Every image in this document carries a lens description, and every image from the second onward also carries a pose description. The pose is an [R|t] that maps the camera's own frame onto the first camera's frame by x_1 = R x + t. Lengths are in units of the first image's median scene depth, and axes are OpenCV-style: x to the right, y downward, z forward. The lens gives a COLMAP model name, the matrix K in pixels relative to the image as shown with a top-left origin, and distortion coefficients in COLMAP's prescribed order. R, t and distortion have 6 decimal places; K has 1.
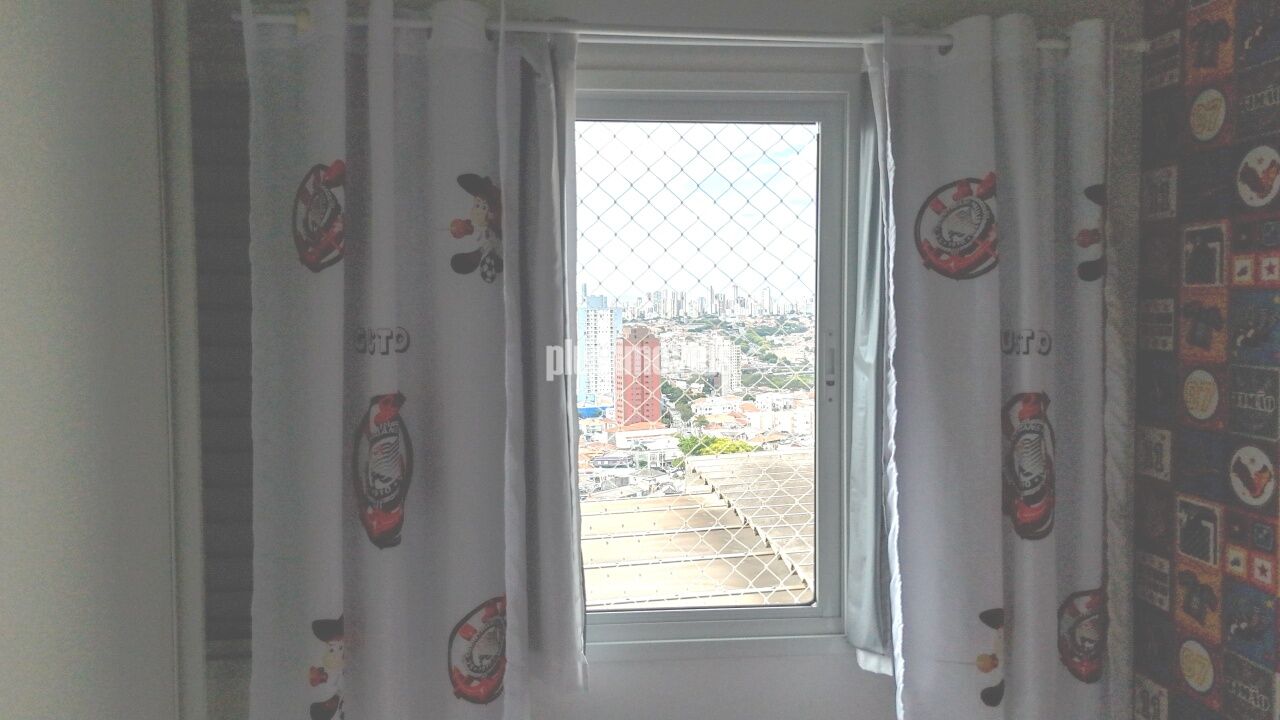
lens RADIAL K [[945.7, 0, 640.1], [0, 945.7, 352.3], [0, 0, 1]] dist [0.032223, -0.013756]
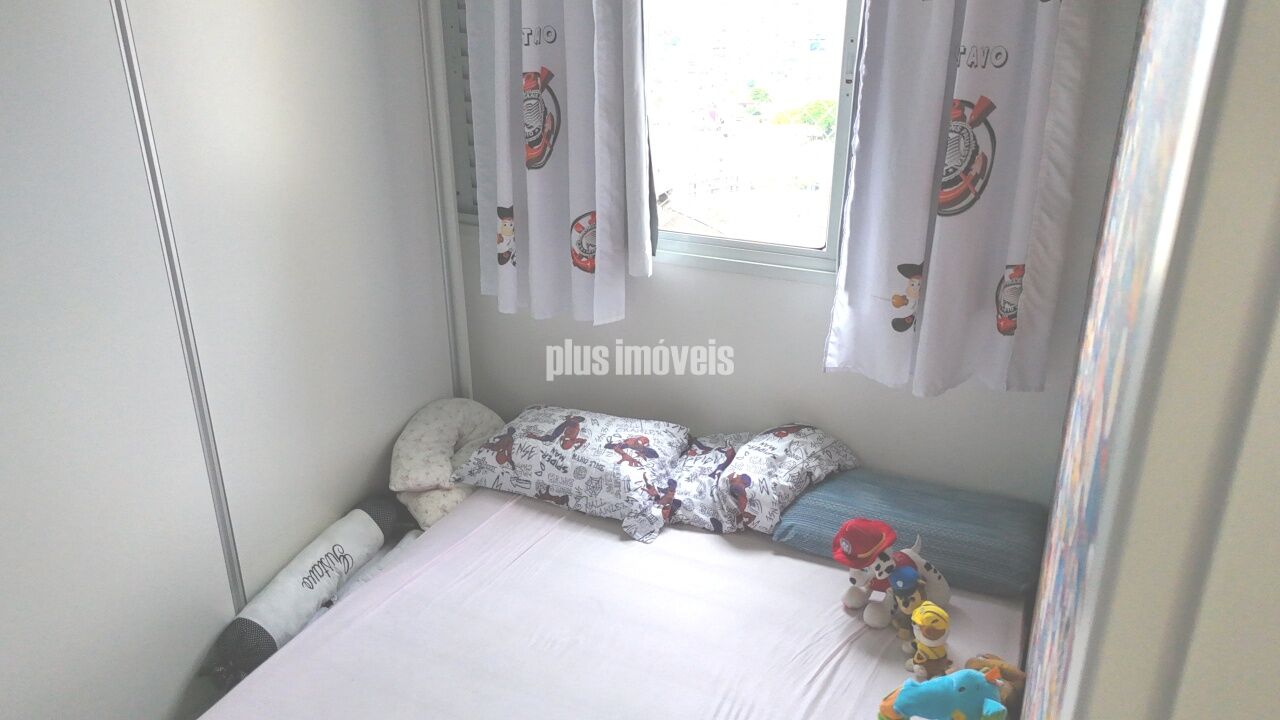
lens RADIAL K [[945.7, 0, 641.1], [0, 945.7, 364.8], [0, 0, 1]] dist [0.032223, -0.013756]
pose [[0.863376, 0.201005, -0.462794, 0.705679], [-0.028505, 0.935189, 0.353001, -0.061488], [0.503755, -0.291580, 0.813150, -0.334715]]
